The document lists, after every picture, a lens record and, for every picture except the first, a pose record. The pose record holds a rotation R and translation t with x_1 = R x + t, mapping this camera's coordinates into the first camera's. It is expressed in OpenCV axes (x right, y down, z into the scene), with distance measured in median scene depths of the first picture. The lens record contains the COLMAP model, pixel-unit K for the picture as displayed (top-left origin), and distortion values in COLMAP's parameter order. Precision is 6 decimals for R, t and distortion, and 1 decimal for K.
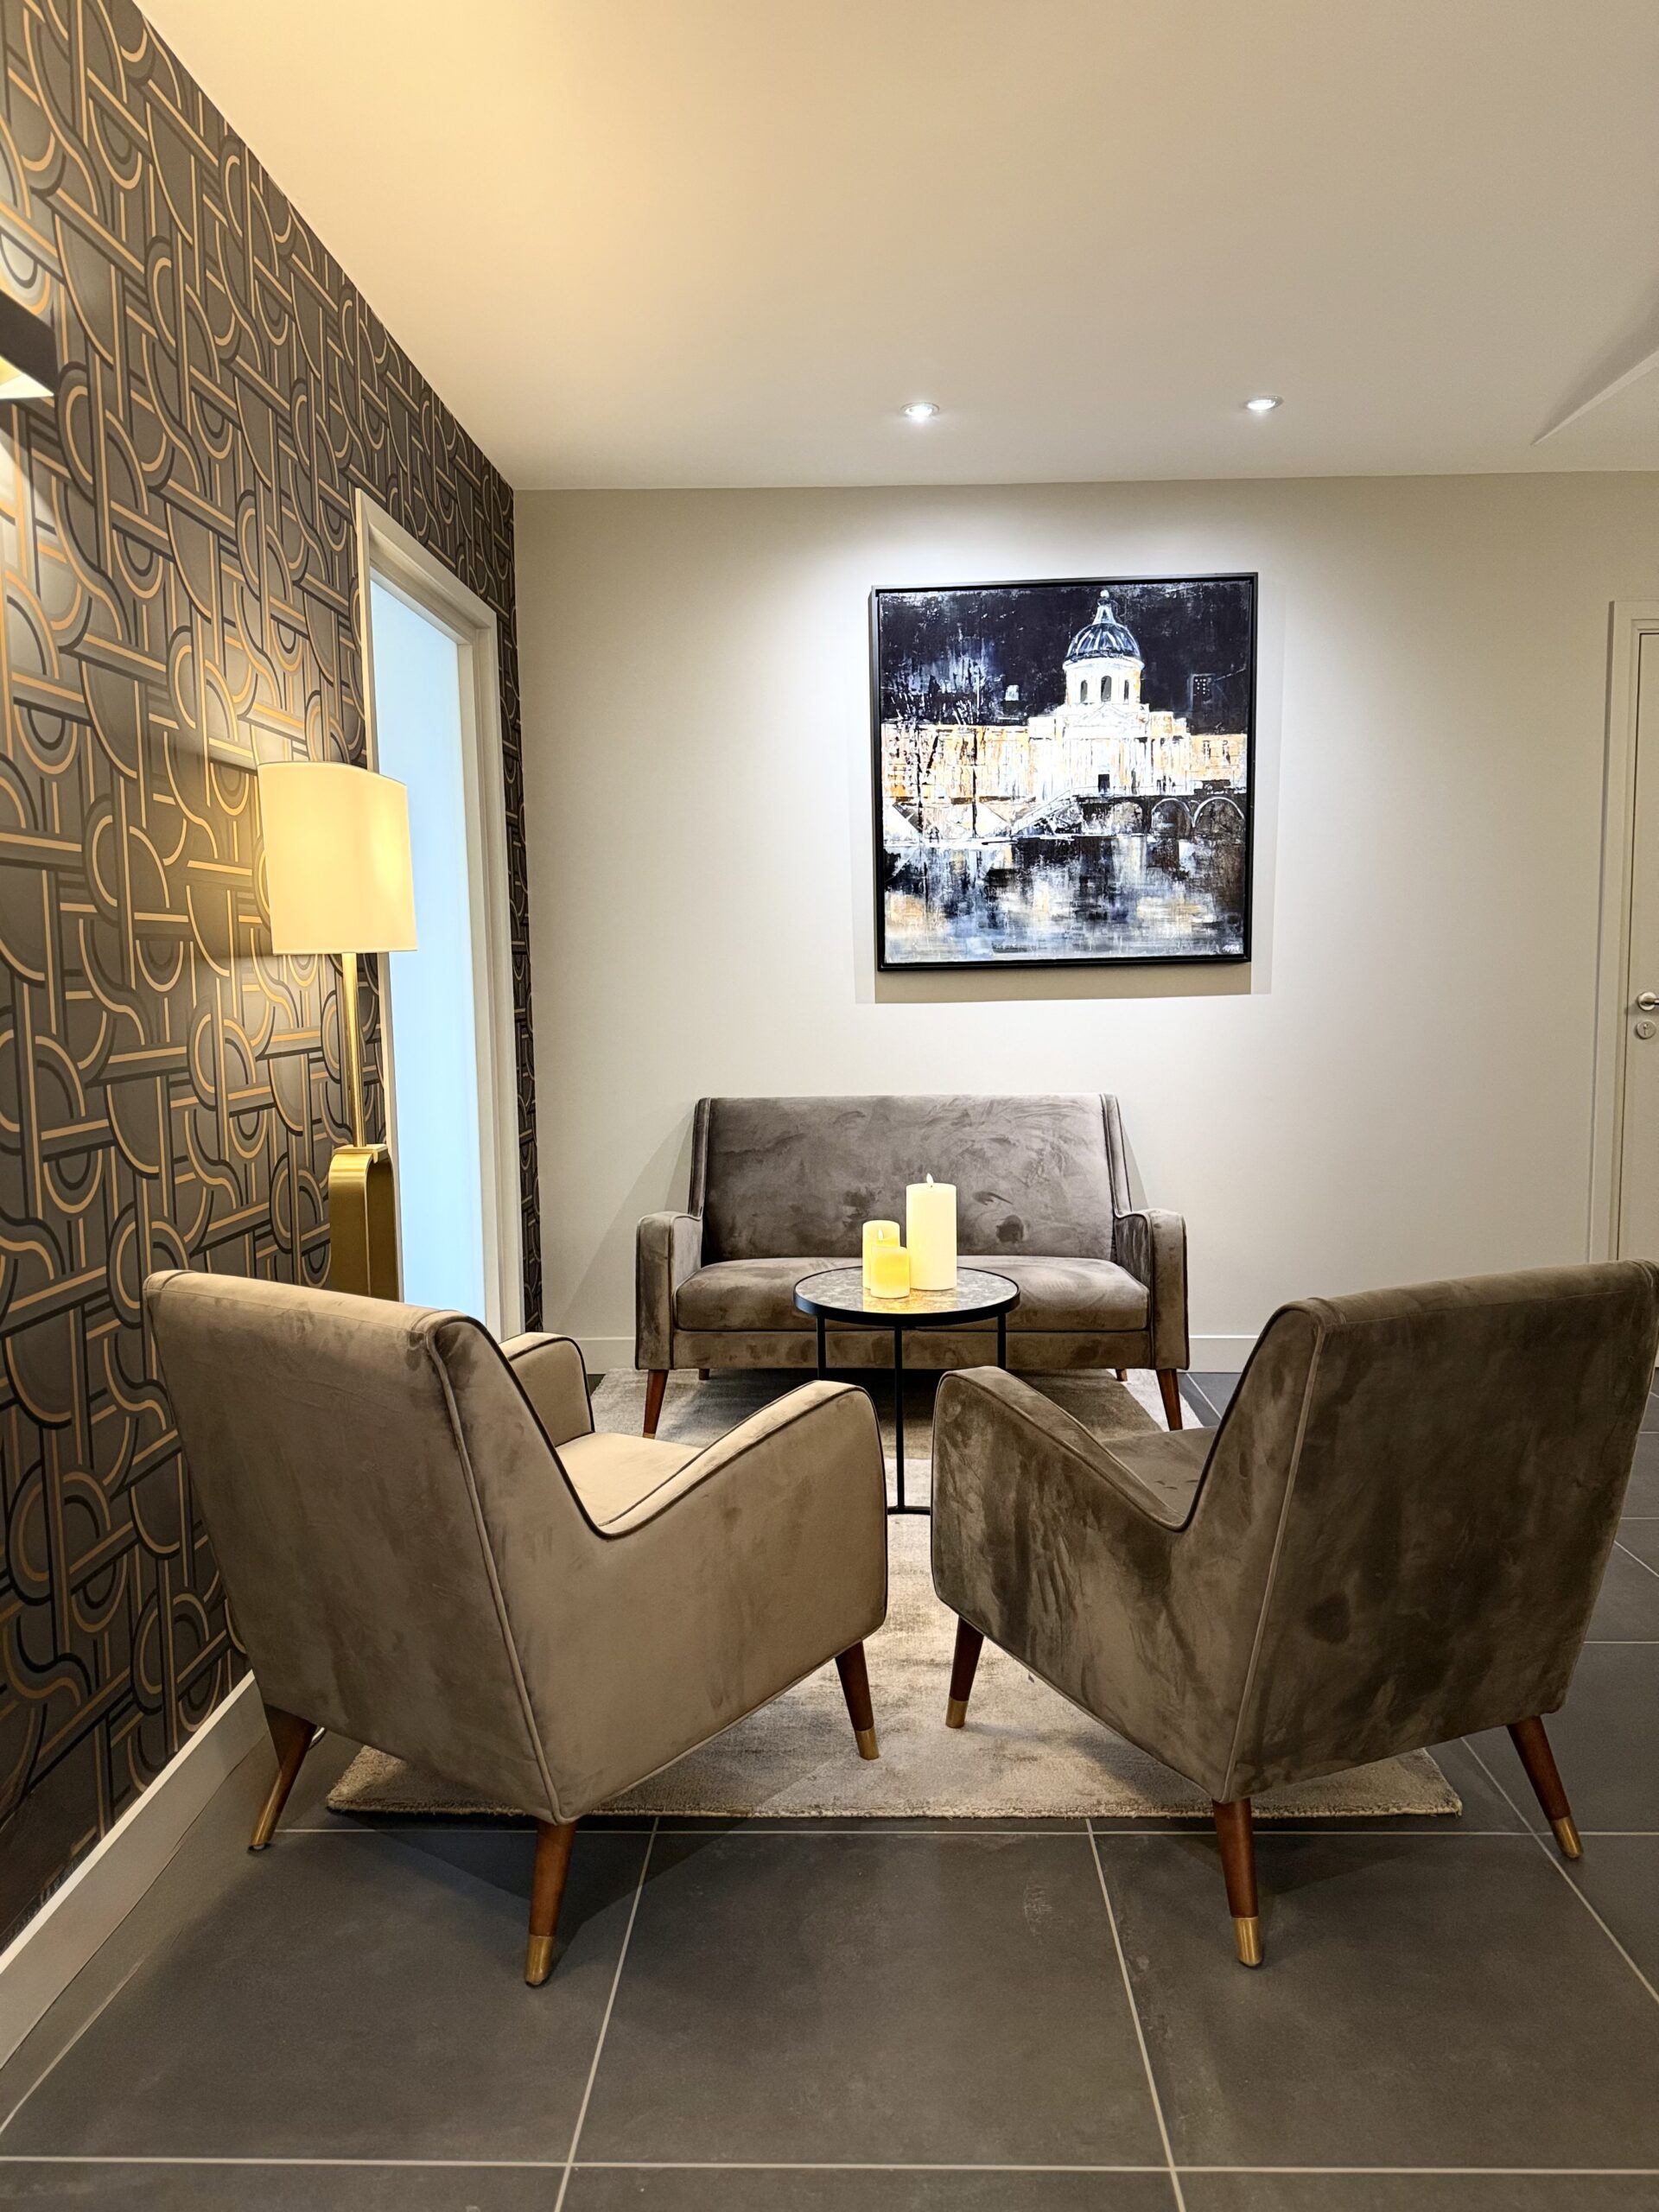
lens RADIAL K [[1577.6, 0, 829.5], [0, 1577.6, 1106.0], [0, 0, 1]] dist [0.207536, -0.326303]
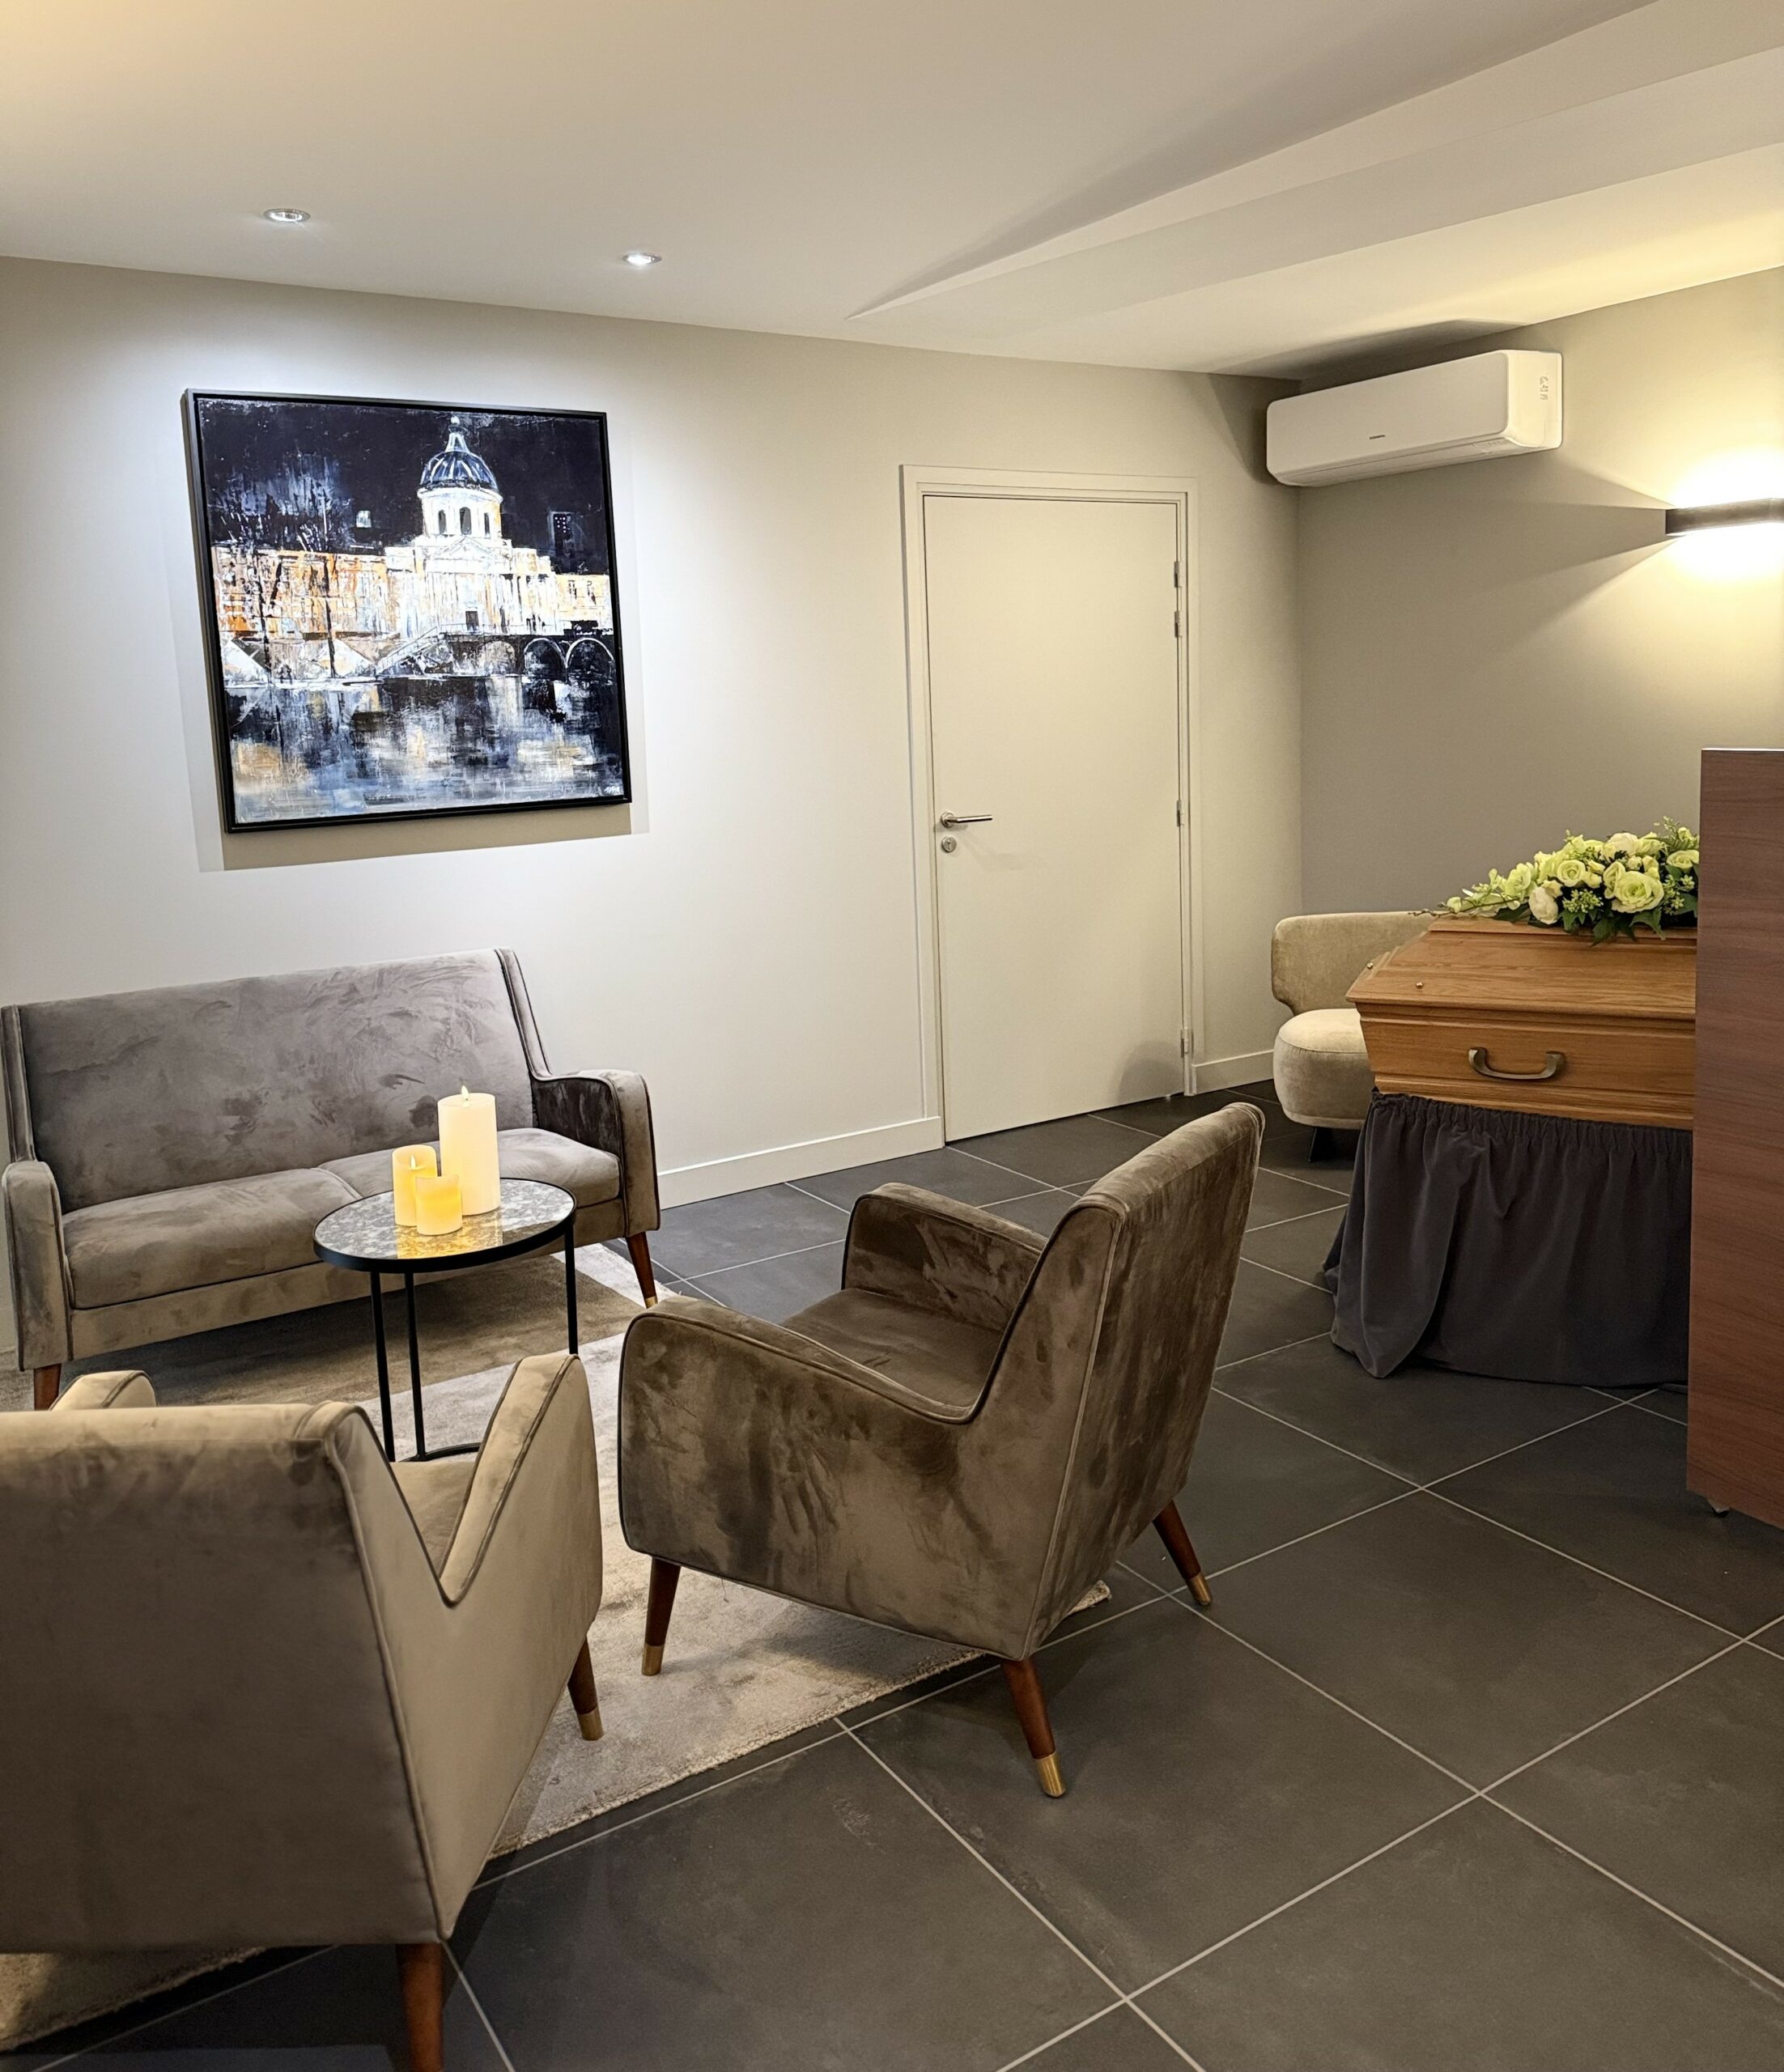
lens RADIAL K [[1695.4, 0, 891.2], [0, 1695.4, 875.7], [0, 0, 1]] dist [0.171963, -0.298582]
pose [[0.823539, -0.080449, 0.561526, -0.204377], [0.077037, 0.996583, 0.029795, -0.064449], [-0.562004, 0.018721, 0.826922, 0.033276]]
